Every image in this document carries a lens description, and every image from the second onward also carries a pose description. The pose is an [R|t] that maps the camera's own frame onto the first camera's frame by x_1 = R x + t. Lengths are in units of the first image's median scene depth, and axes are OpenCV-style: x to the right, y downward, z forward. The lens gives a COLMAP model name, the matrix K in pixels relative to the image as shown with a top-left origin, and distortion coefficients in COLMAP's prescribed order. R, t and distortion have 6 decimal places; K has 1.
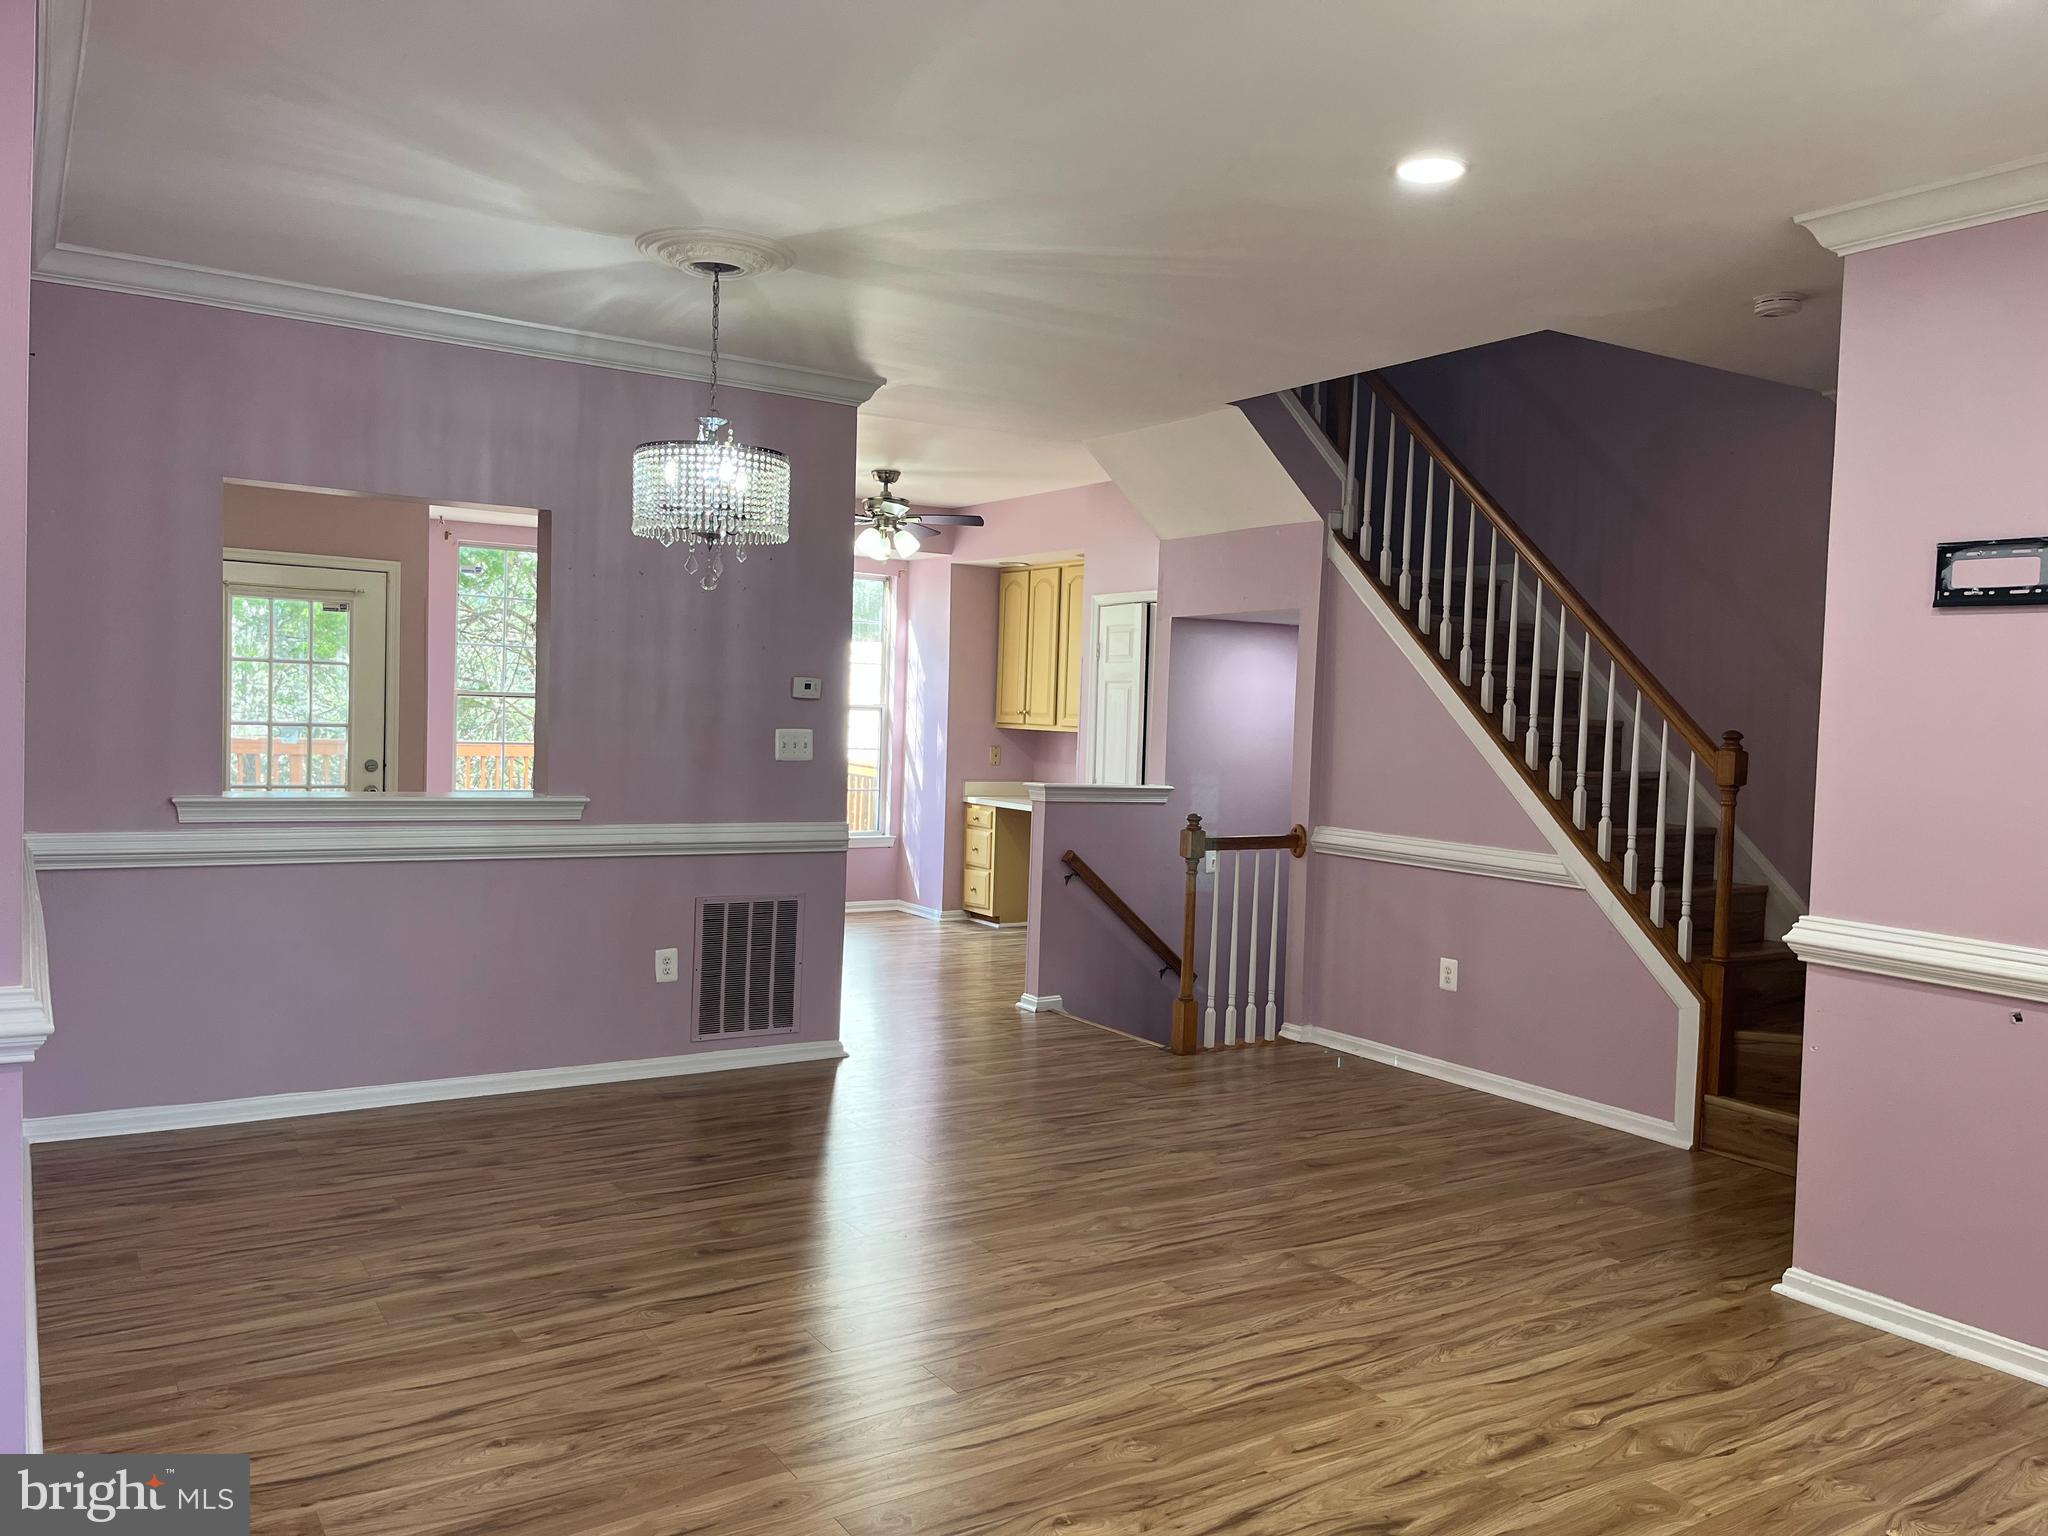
lens RADIAL K [[1556.6, 0, 1035.3], [0, 1556.6, 761.0], [0, 0, 1]] dist [0.051507, -0.064035]
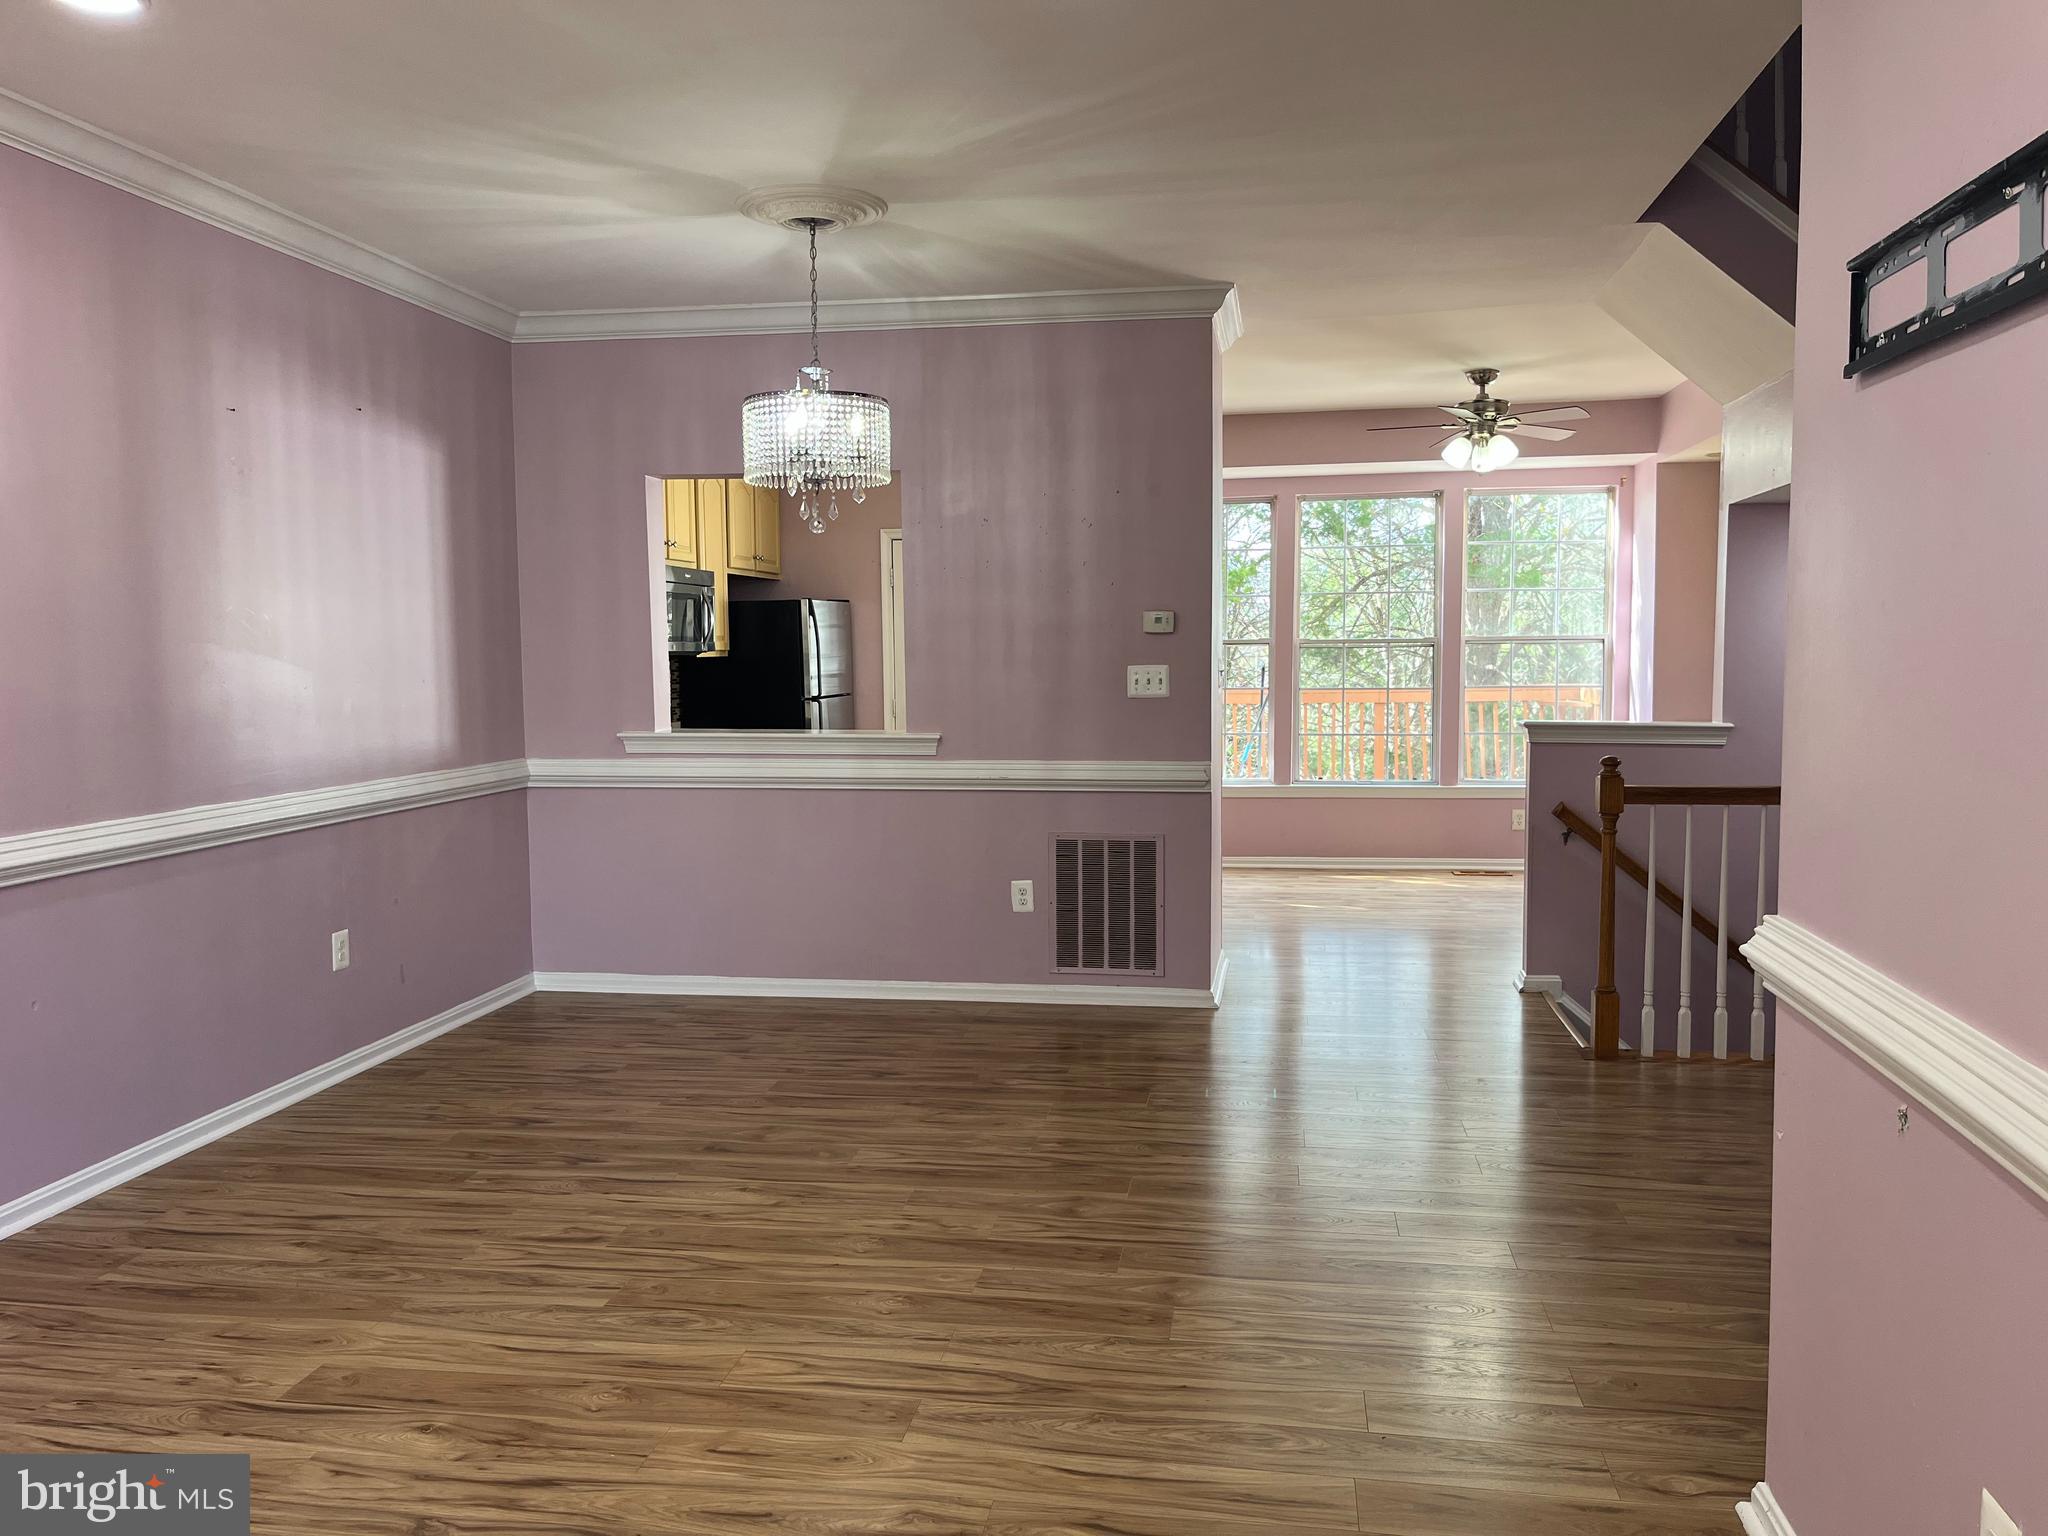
lens RADIAL K [[1556.6, 0, 1035.3], [0, 1556.6, 761.0], [0, 0, 1]] dist [0.051507, -0.064035]
pose [[0.739968, 0.010569, -0.672559, 0.630320], [0.010925, 0.999556, 0.027728, 0.016571], [0.672553, -0.027865, 0.739524, 0.330411]]
